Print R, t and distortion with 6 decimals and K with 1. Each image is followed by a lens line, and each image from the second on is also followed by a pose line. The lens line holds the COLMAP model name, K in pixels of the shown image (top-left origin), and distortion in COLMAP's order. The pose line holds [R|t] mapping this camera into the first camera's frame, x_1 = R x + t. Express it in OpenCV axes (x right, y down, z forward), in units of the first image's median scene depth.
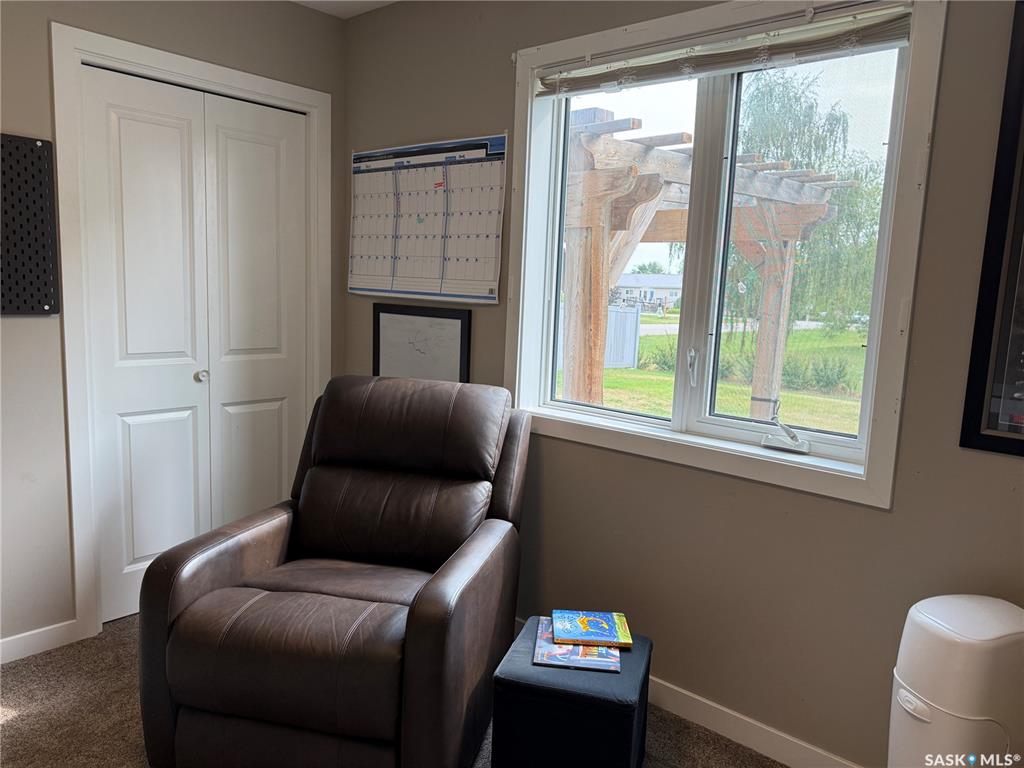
lens RADIAL K [[705.7, 0, 512.0], [0, 705.7, 384.0], [0, 0, 1]] dist [0.078141, -0.076145]
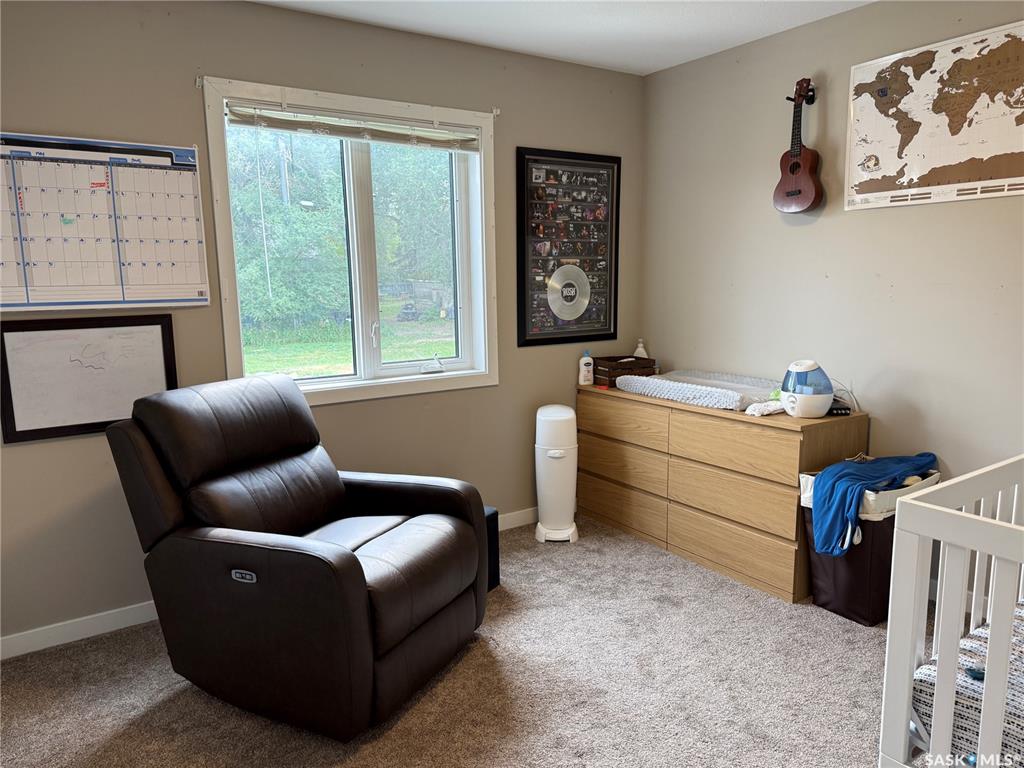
lens RADIAL K [[705.7, 0, 512.0], [0, 705.7, 384.0], [0, 0, 1]] dist [0.078141, -0.076145]
pose [[0.284753, -0.176496, 0.942213, -0.921060], [0.178032, 0.975541, 0.128935, -0.053264], [-0.941924, 0.131029, 0.309211, 0.242859]]
